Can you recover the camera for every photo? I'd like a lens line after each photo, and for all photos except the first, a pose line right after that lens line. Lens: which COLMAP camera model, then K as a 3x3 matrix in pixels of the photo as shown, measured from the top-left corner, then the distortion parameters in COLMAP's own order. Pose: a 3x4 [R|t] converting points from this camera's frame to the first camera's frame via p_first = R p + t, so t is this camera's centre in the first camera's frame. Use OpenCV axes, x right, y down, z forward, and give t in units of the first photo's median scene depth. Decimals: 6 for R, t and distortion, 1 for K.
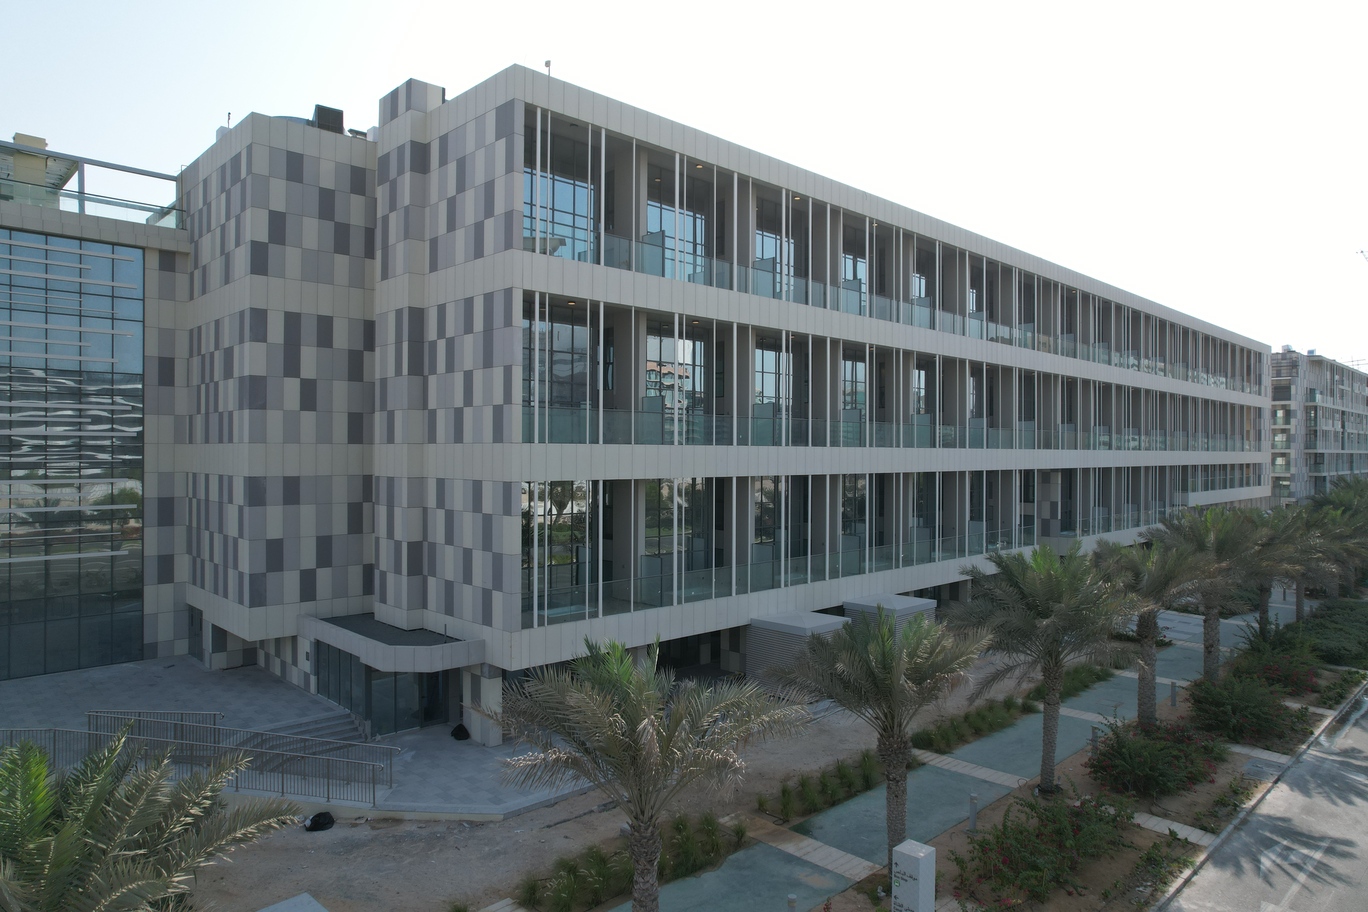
lens RADIAL K [[878.9, 0, 688.1], [0, 878.9, 453.7], [0, 0, 1]] dist [-0.073308, 0.064018]
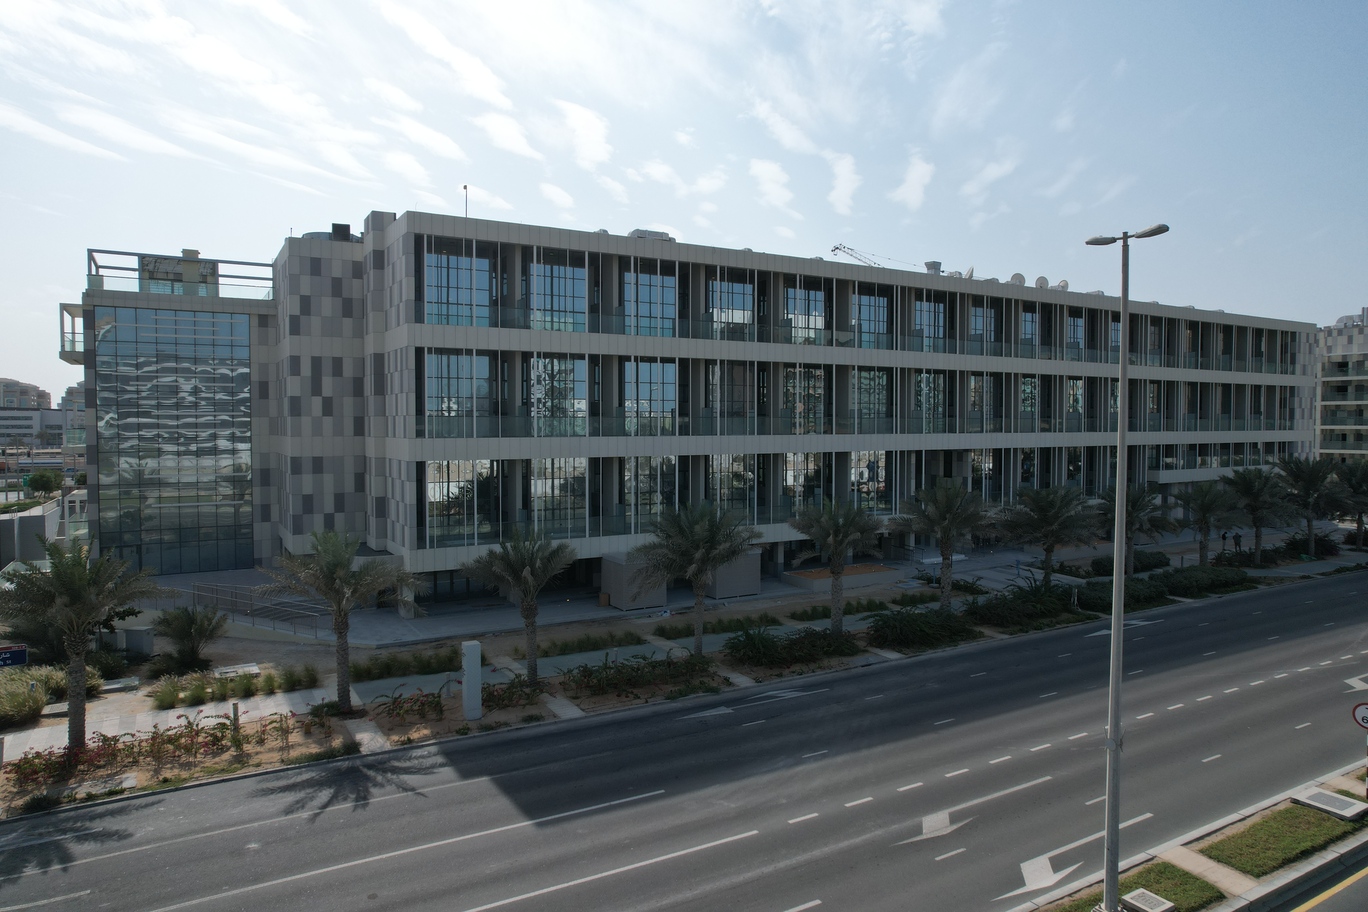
lens RADIAL K [[878.9, 0, 668.3], [0, 878.9, 465.4], [0, 0, 1]] dist [-0.073308, 0.064018]
pose [[0.971721, 0.009837, -0.235927, 0.577949], [0.002160, 0.998720, 0.050538, -0.038996], [0.236122, -0.049618, 0.970456, -0.445032]]
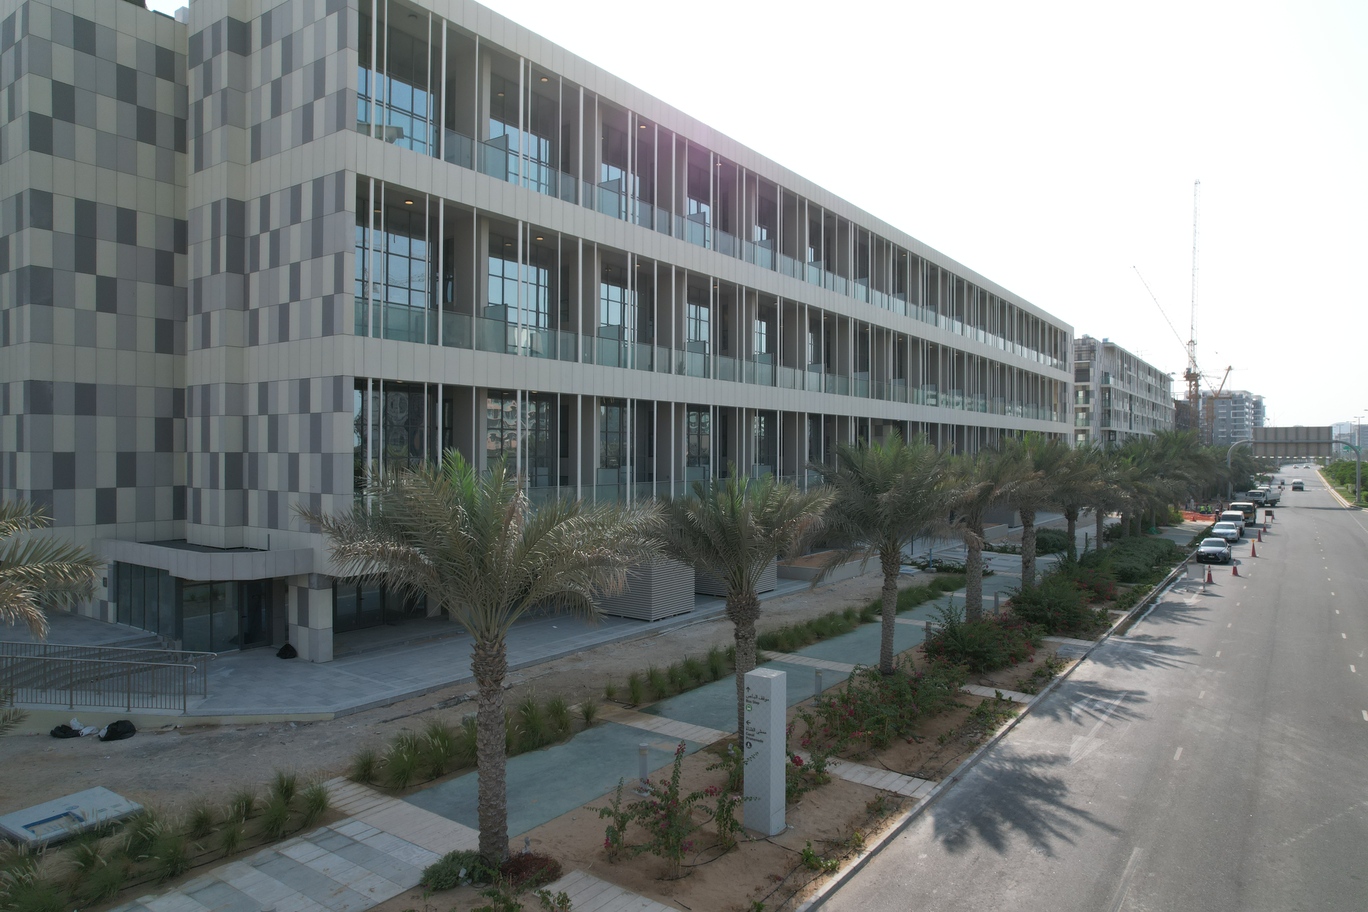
lens RADIAL K [[878.9, 0, 693.7], [0, 878.9, 452.3], [0, 0, 1]] dist [-0.073308, 0.064018]
pose [[0.982999, -0.002197, 0.183599, -0.002450], [0.002029, 0.999997, 0.001103, 0.097272], [-0.183601, -0.000712, 0.983001, 0.009901]]
